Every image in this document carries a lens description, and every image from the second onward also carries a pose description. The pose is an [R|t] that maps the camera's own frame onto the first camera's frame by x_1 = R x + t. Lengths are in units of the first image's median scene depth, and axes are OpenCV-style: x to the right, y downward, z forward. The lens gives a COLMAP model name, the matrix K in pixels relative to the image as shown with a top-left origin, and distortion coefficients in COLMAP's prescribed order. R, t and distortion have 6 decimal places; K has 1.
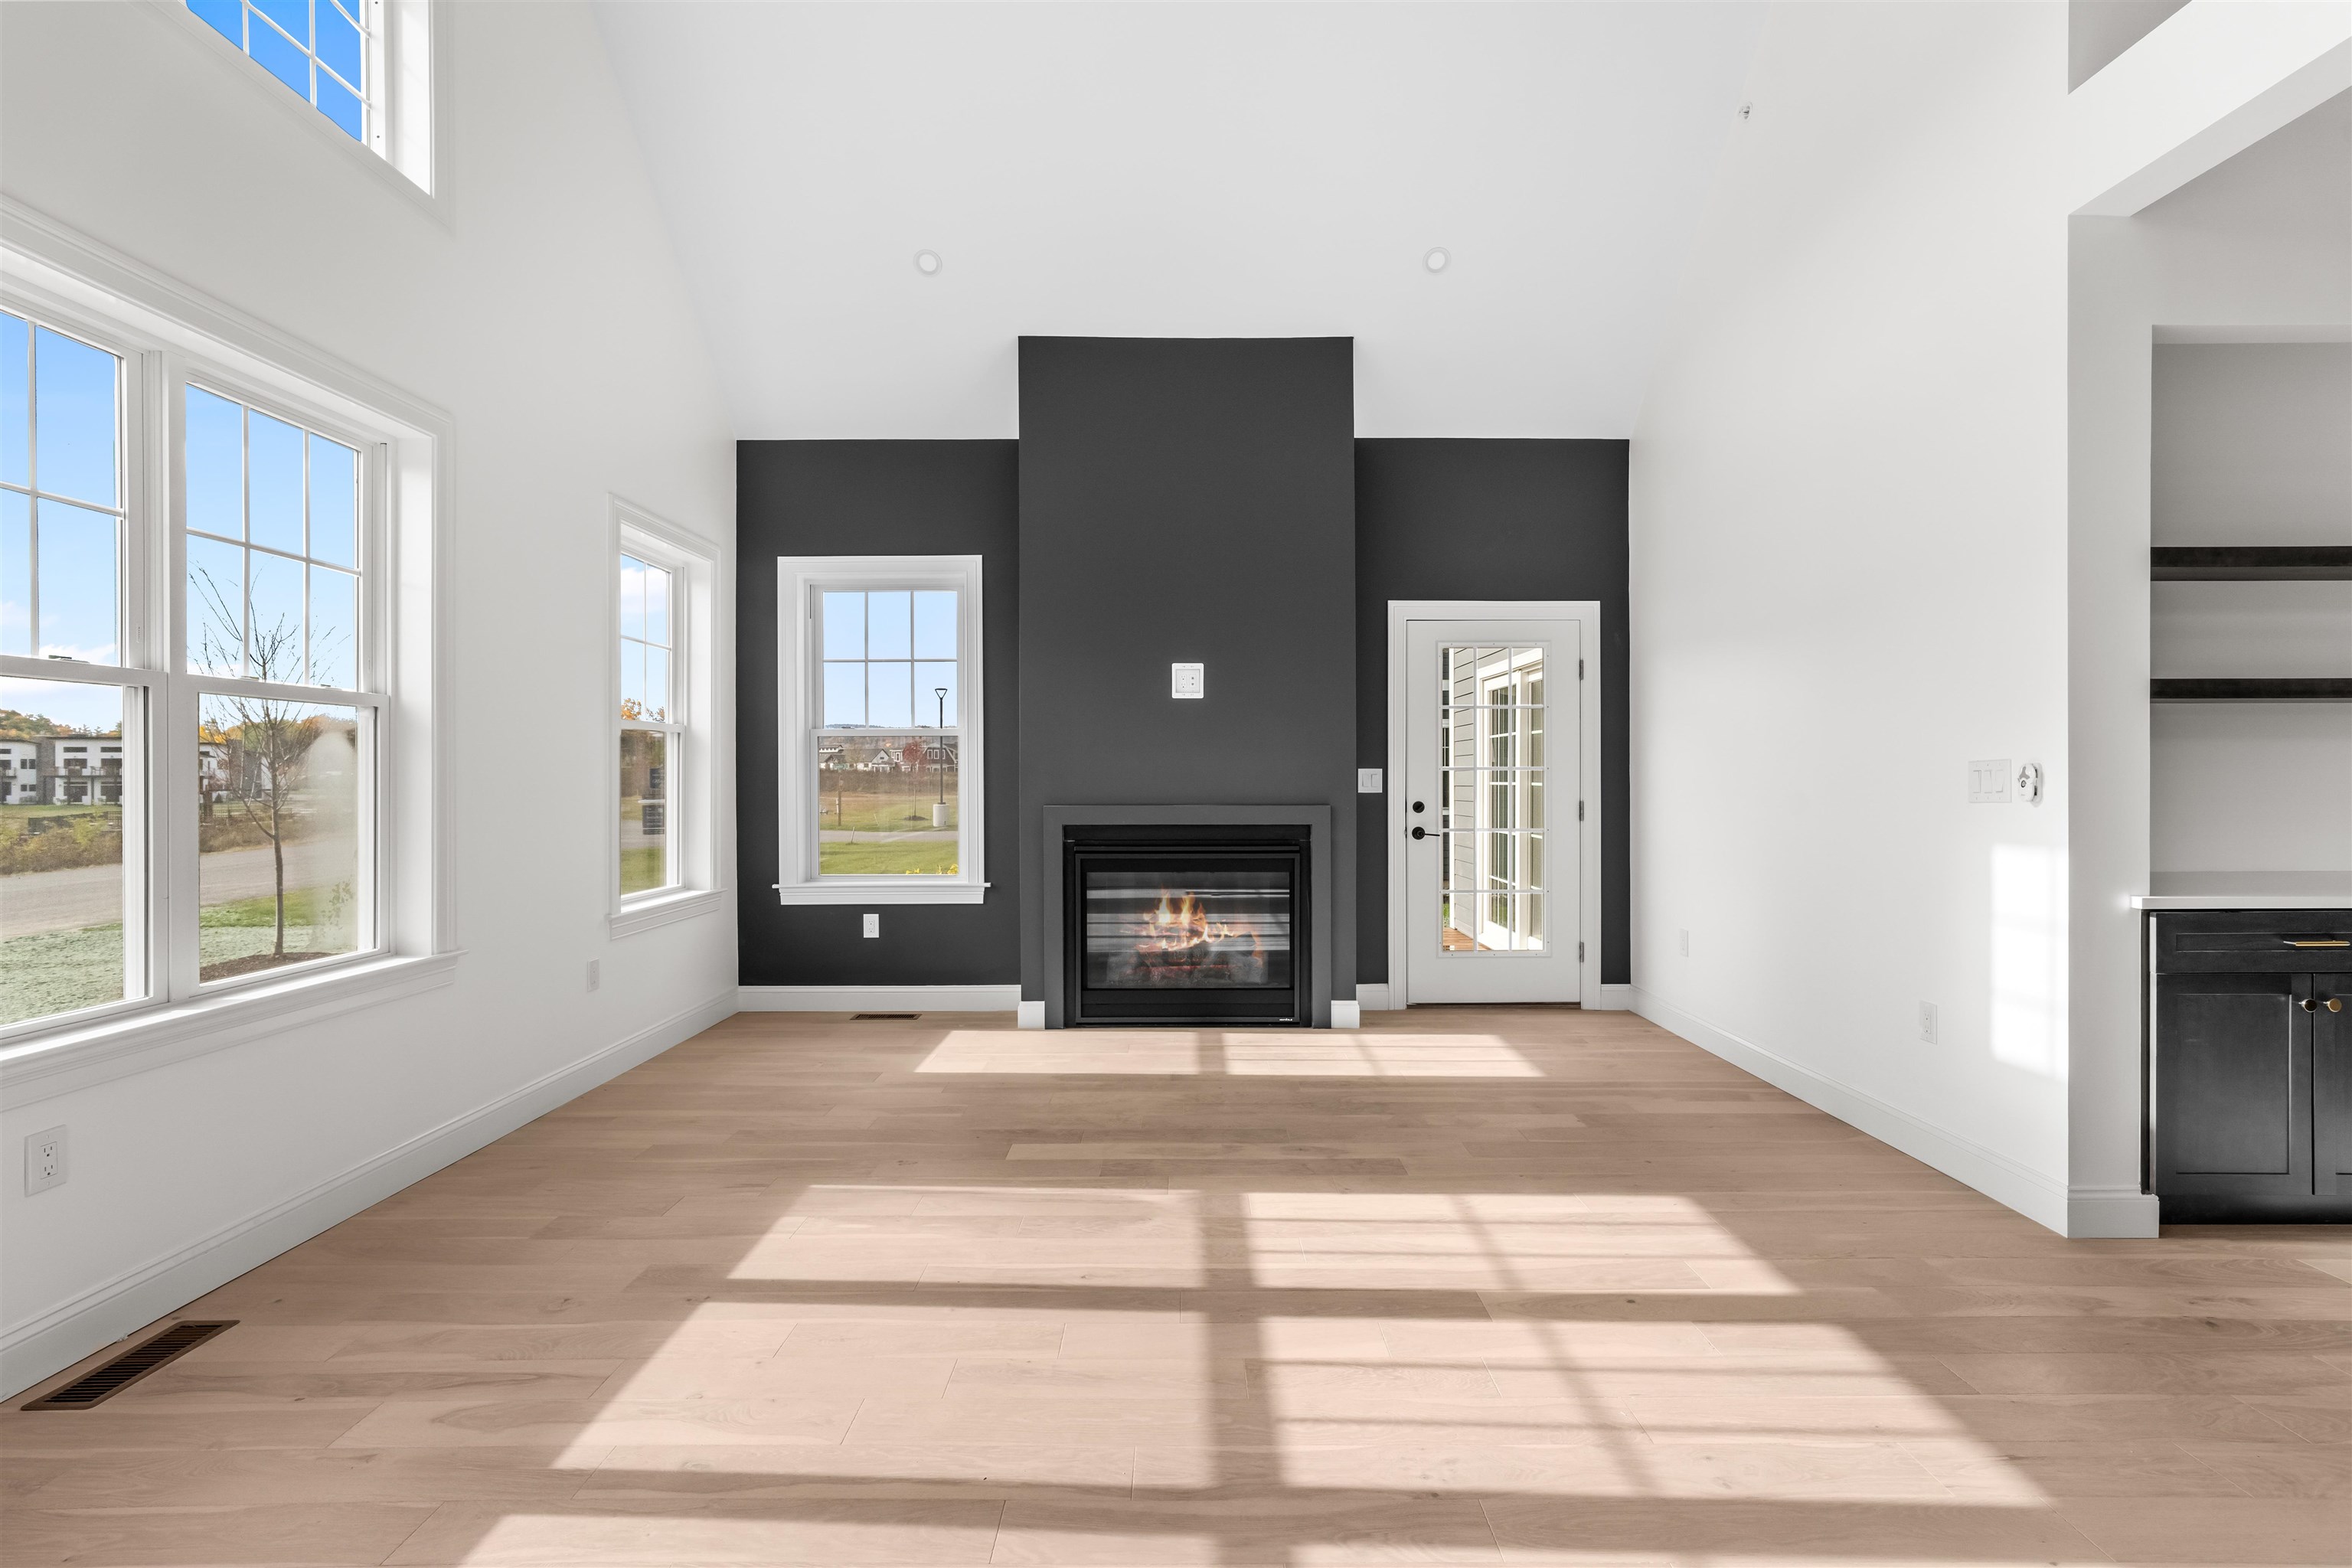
lens RADIAL K [[1115.5, 0, 1181.4], [0, 1115.5, 775.7], [0, 0, 1]] dist [-0.009974, 0.005470]
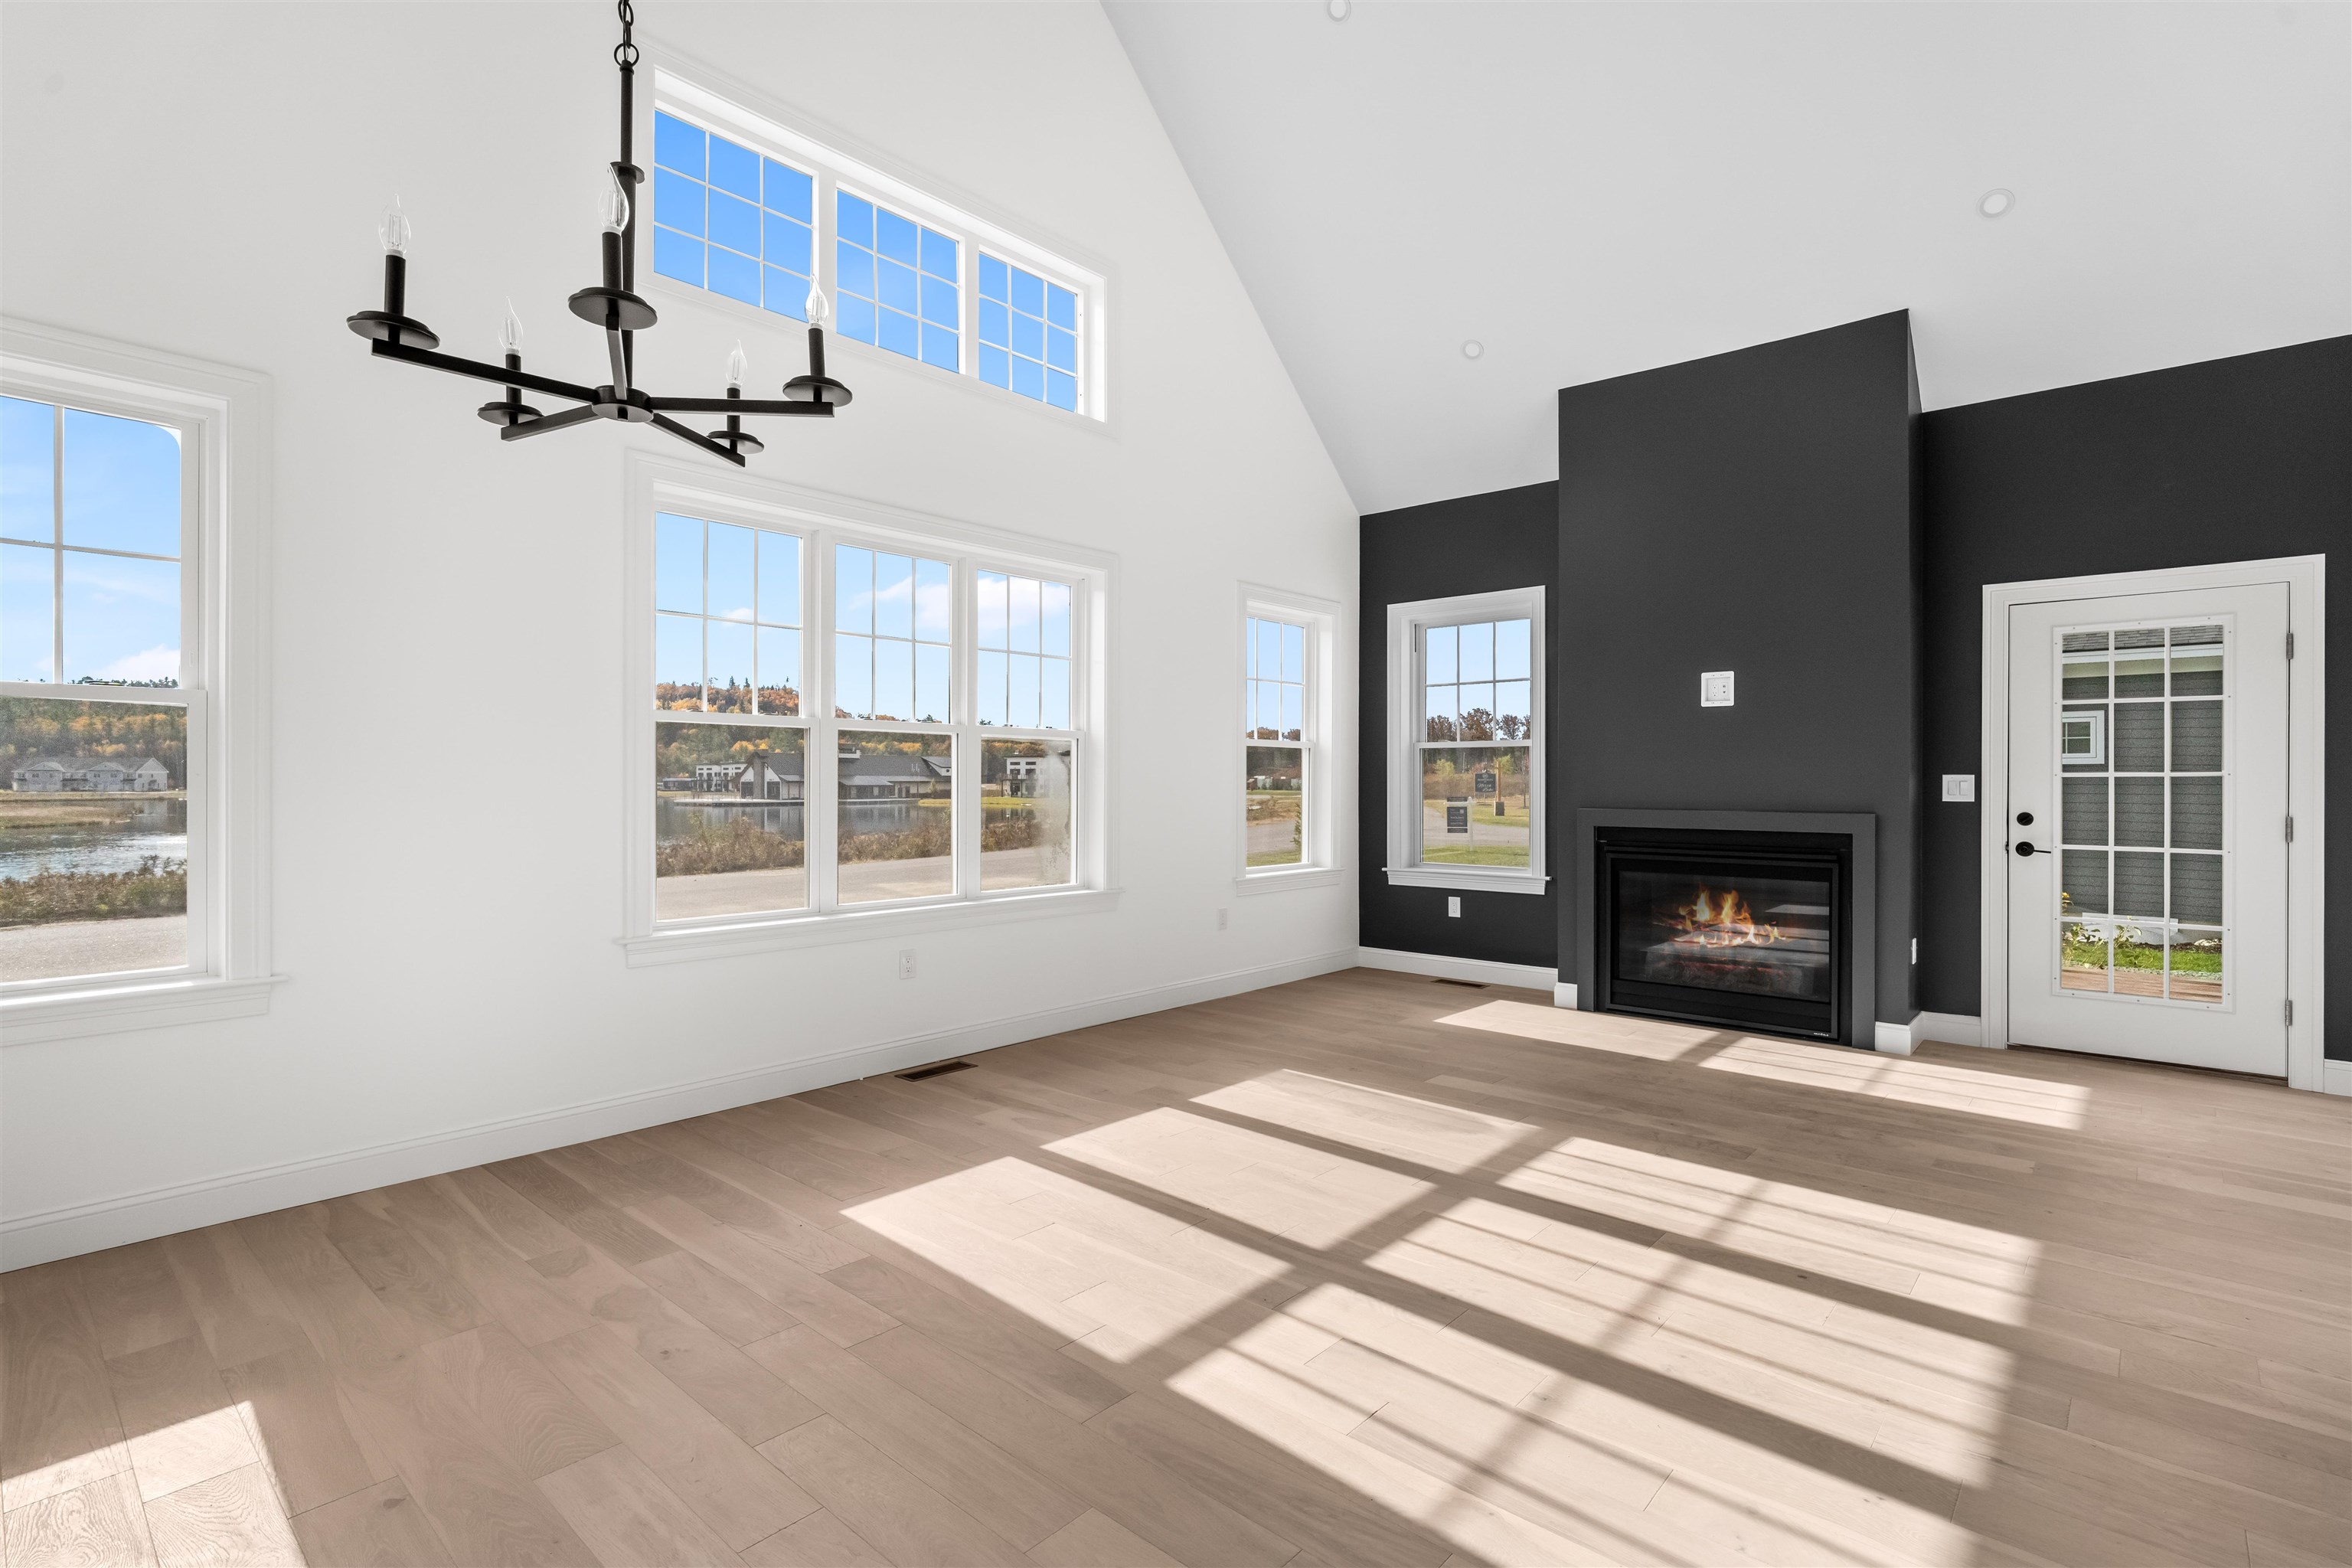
lens RADIAL K [[1115.5, 0, 1172.9], [0, 1115.5, 779.5], [0, 0, 1]] dist [-0.009974, 0.005470]
pose [[0.744266, 0.002658, -0.667878, 0.368352], [-0.003852, 0.999993, -0.000312, 0.000231], [0.667872, 0.002805, 0.744271, -0.109036]]
